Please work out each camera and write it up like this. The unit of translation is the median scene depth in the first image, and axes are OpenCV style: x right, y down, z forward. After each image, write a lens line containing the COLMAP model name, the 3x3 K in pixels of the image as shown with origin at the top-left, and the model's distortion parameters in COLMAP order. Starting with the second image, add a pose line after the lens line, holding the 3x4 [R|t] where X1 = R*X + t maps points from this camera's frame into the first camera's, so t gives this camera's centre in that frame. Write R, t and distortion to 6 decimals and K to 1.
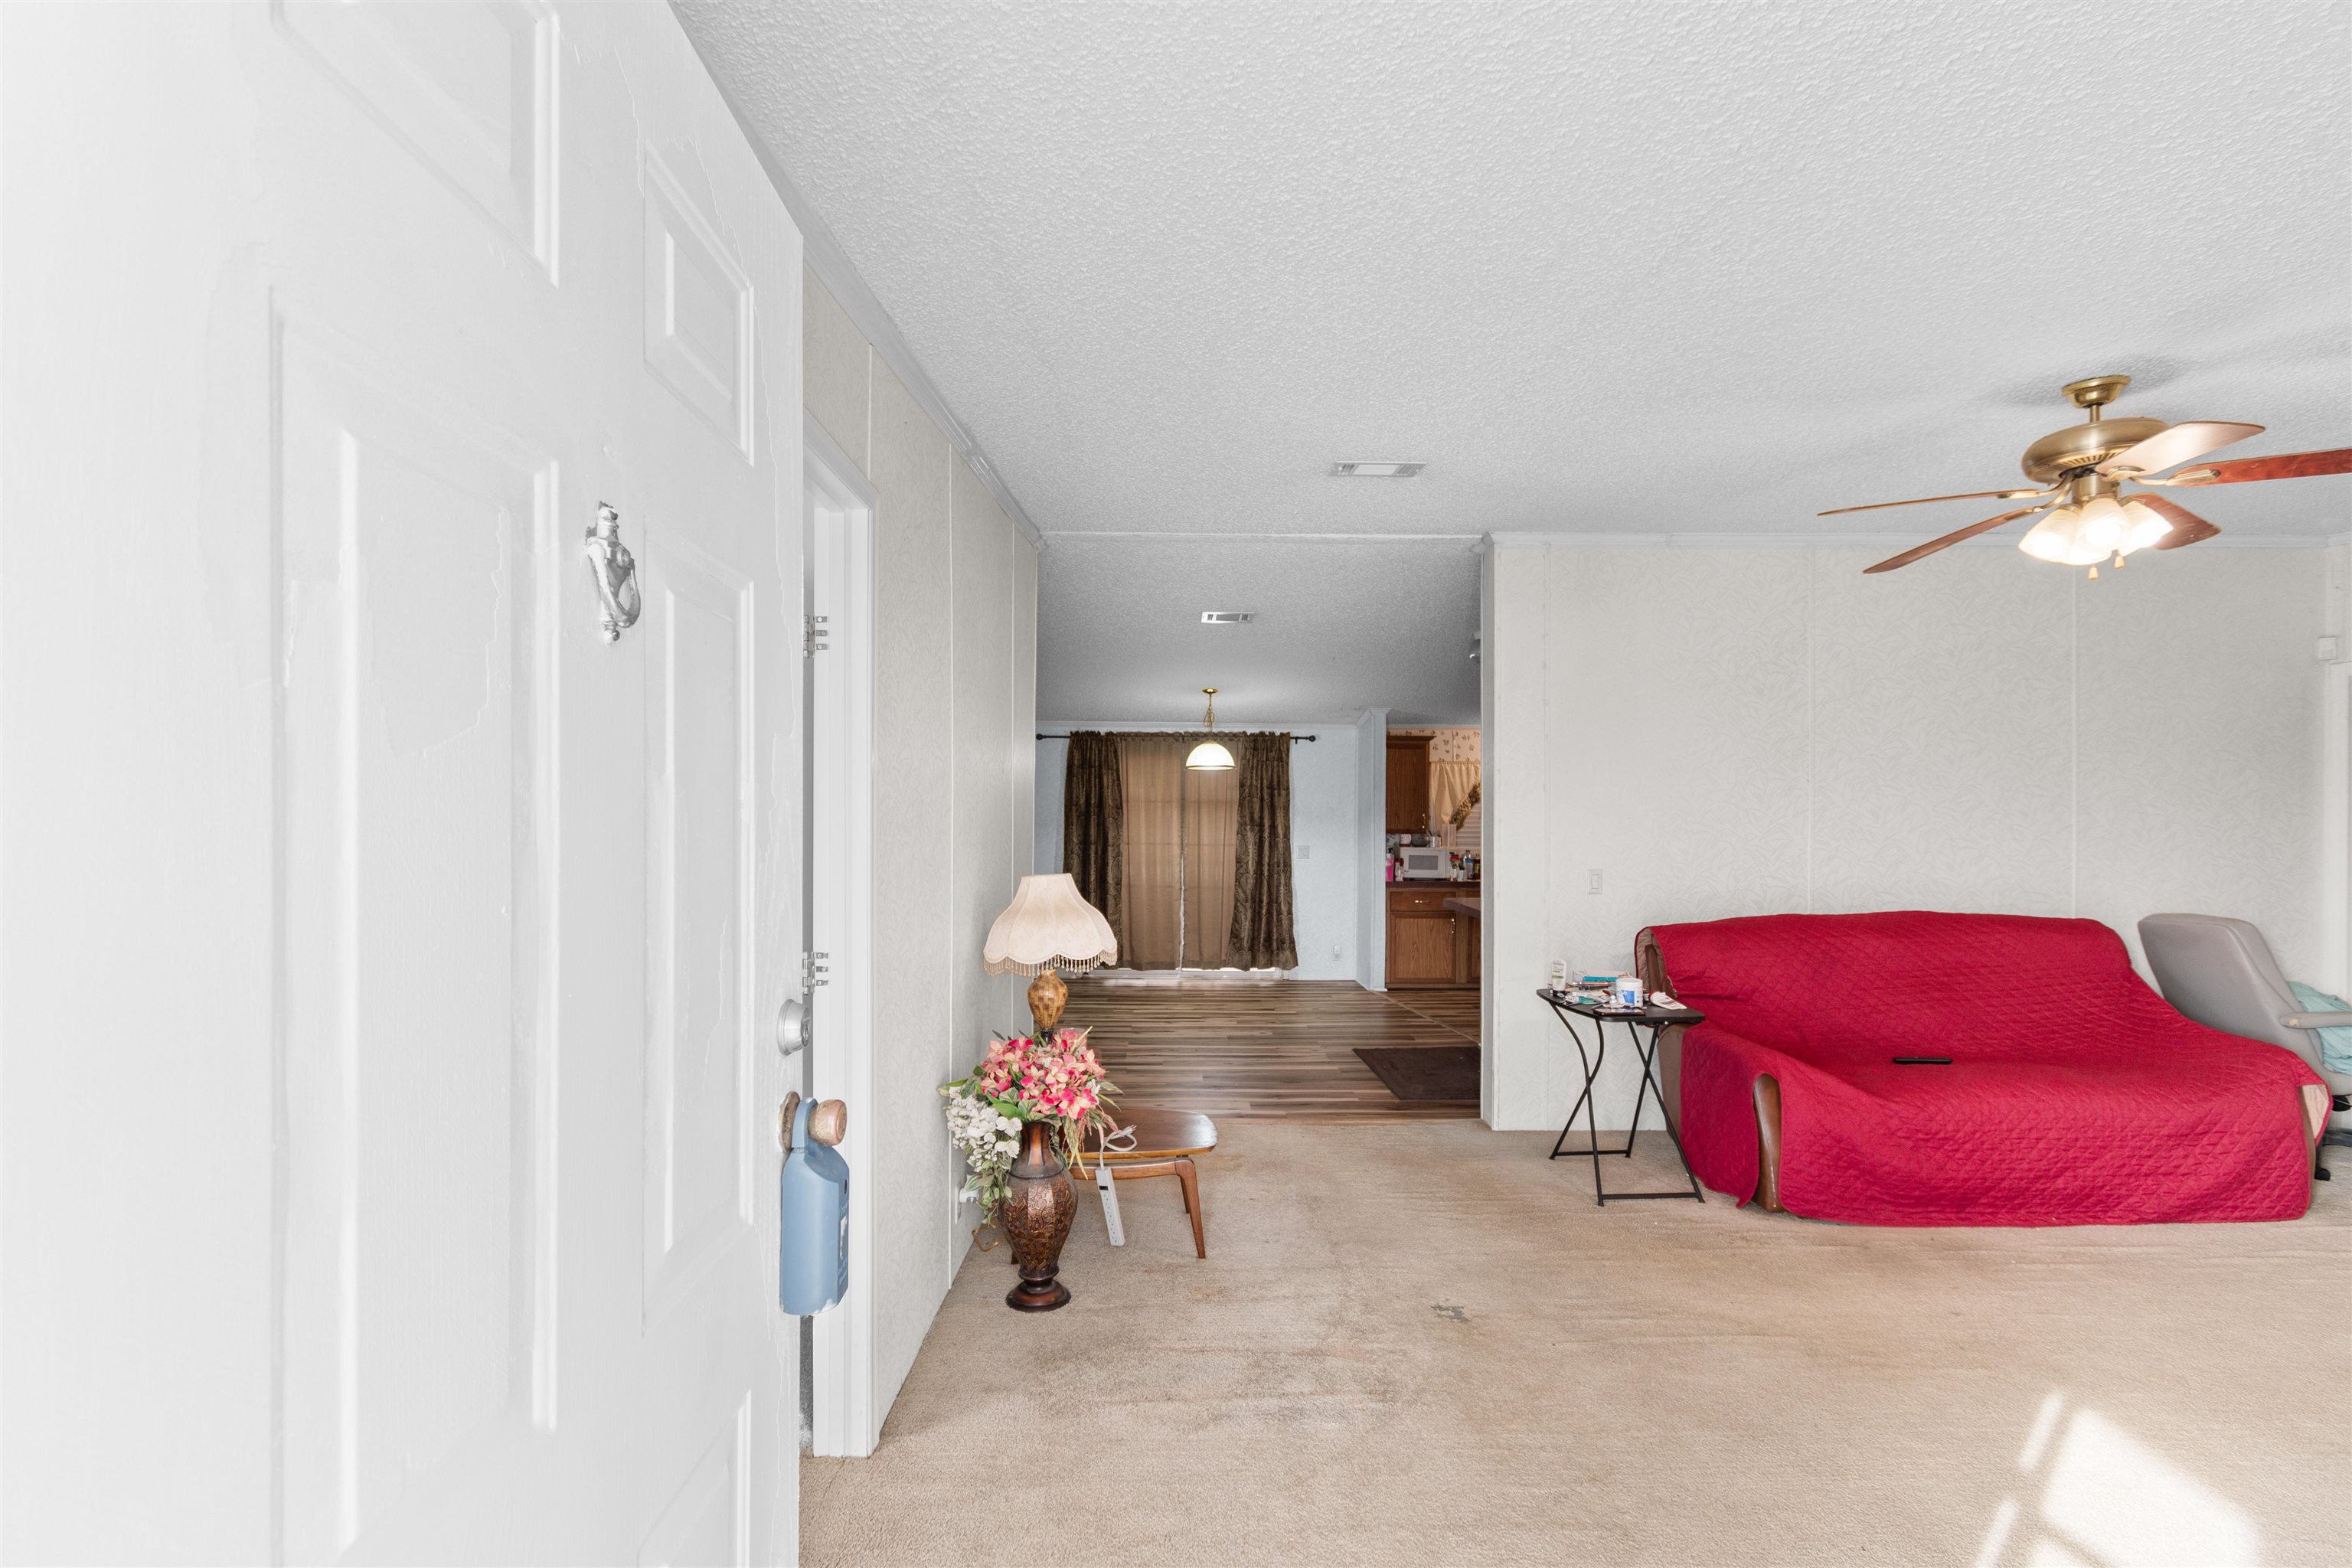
lens RADIAL K [[1045.3, 0, 1238.7], [0, 1045.3, 838.8], [0, 0, 1]] dist [0.007846, -0.004280]
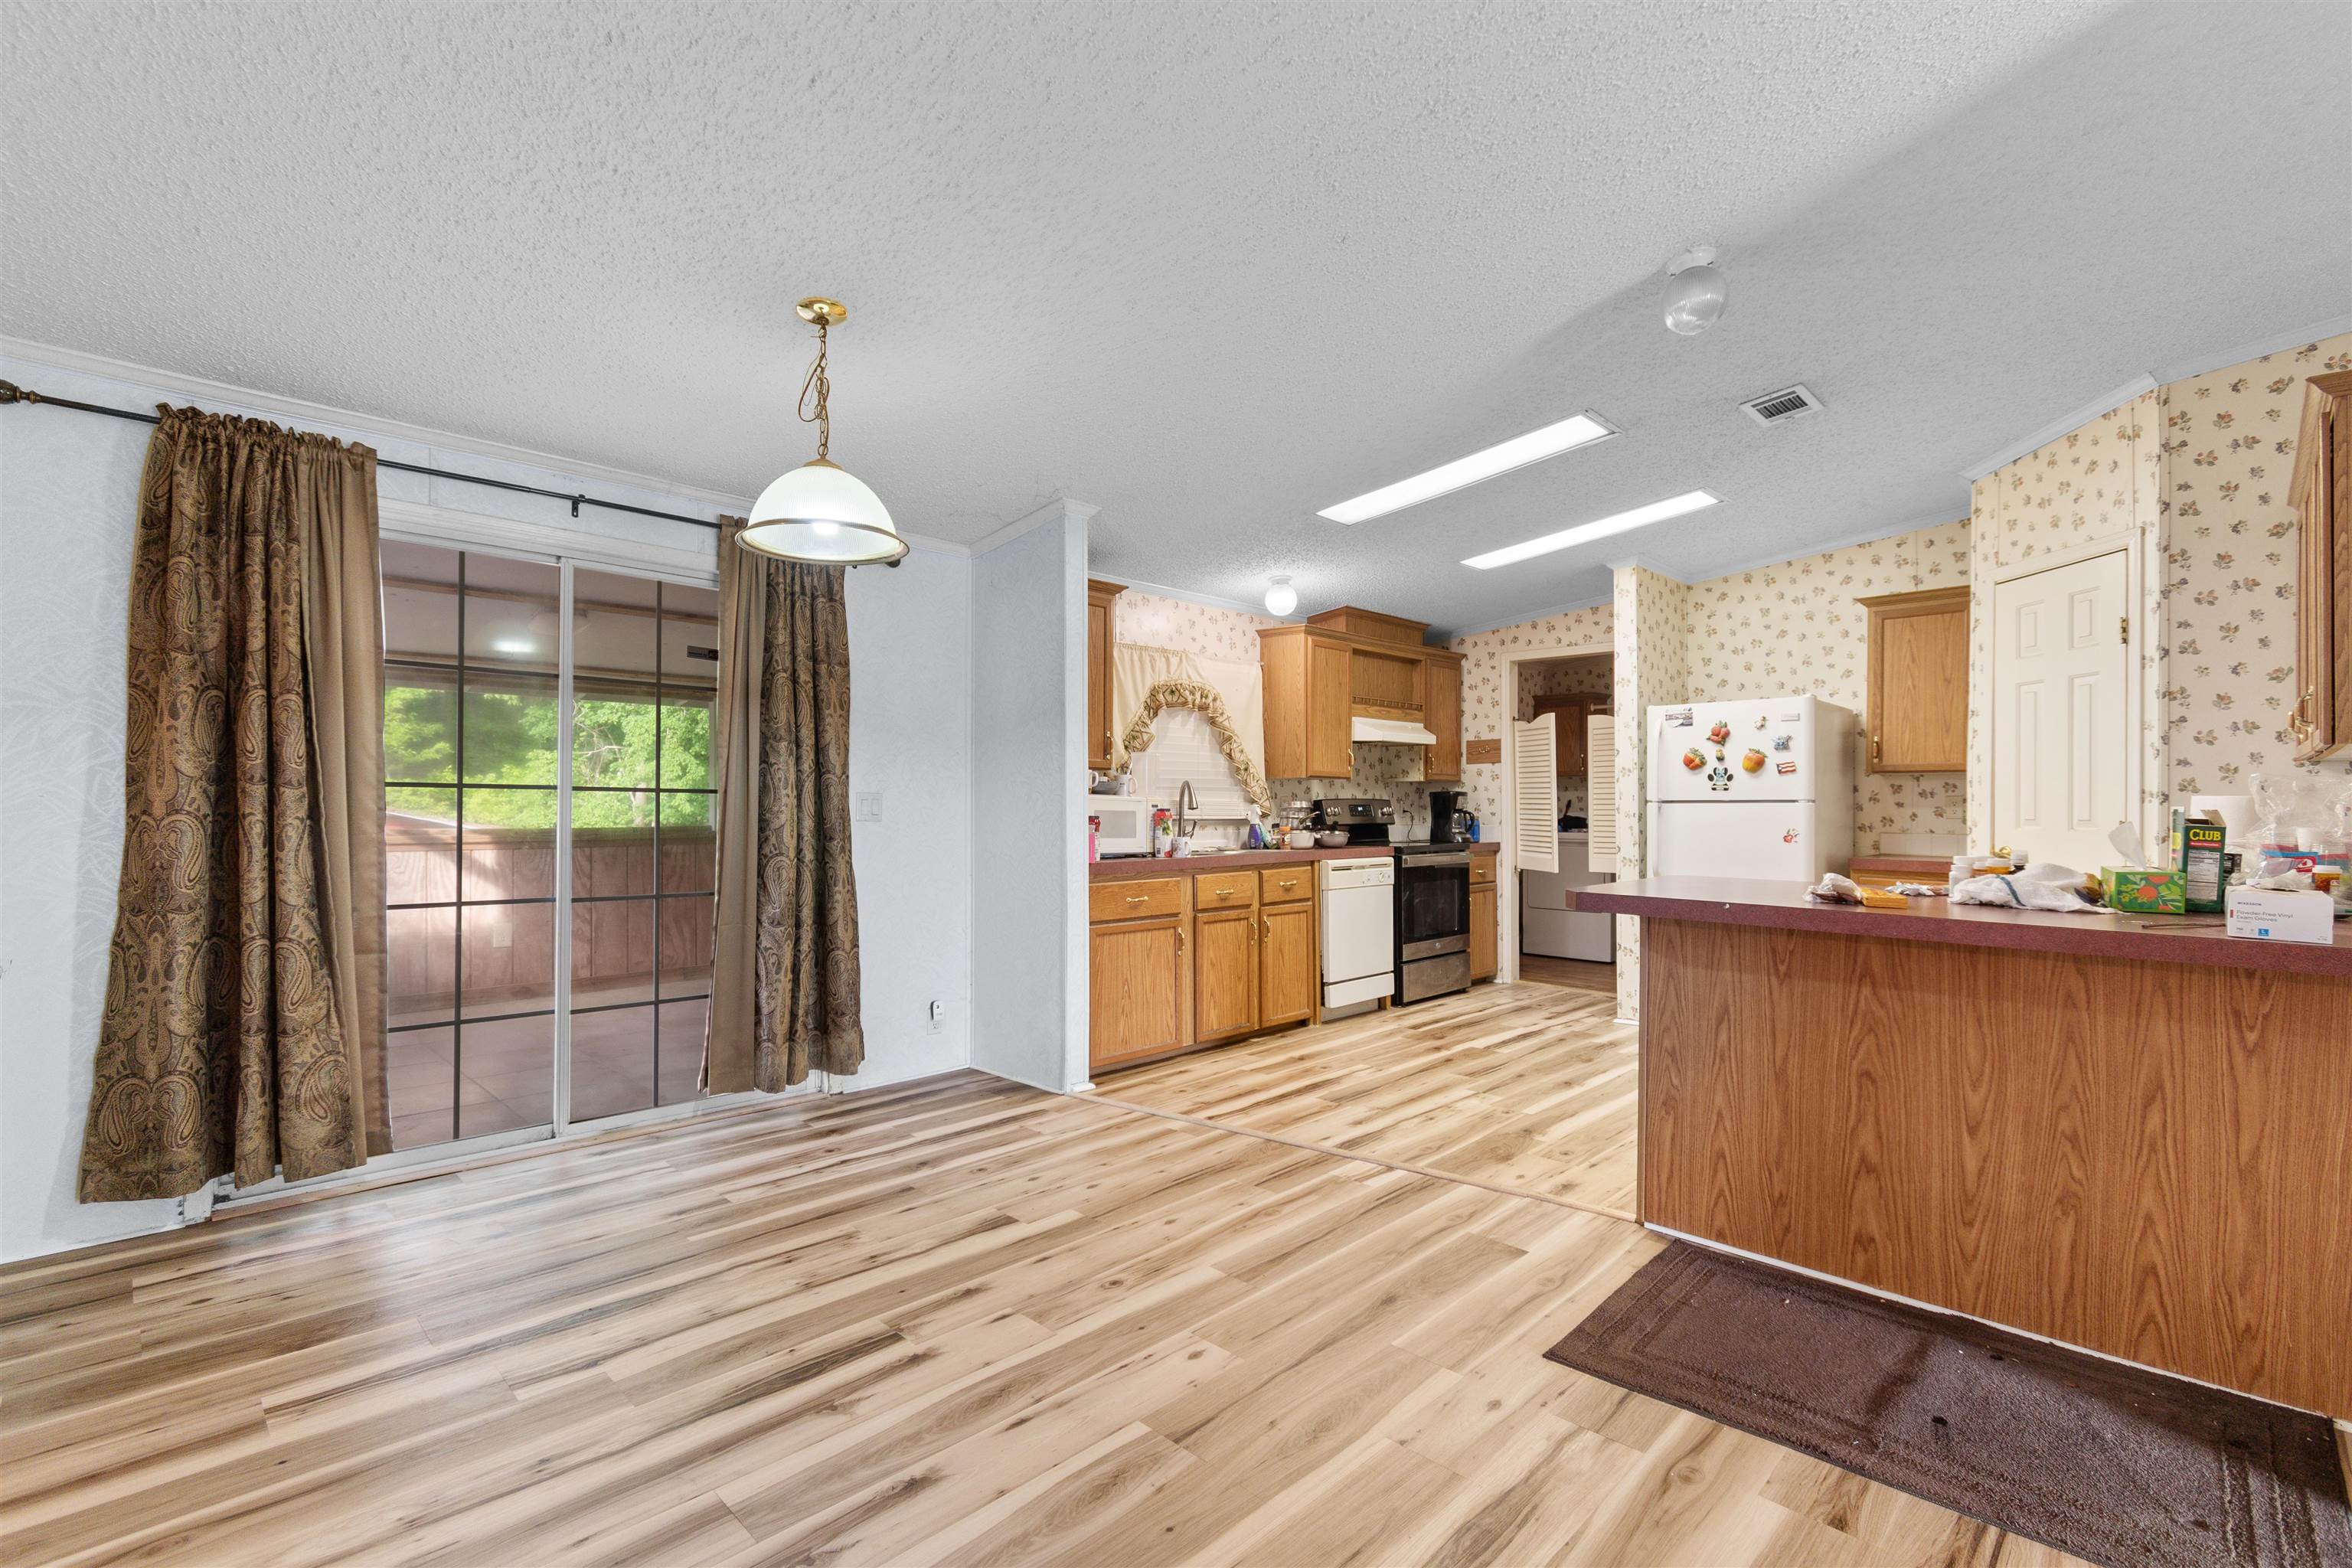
lens RADIAL K [[1045.3, 0, 1180.6], [0, 1045.3, 804.3], [0, 0, 1]] dist [0.007846, -0.004280]
pose [[0.738581, -0.000929, 0.674164, -0.147104], [0.006326, 0.999965, -0.005552, 0.014996], [-0.674135, 0.008365, 0.738561, 0.582590]]
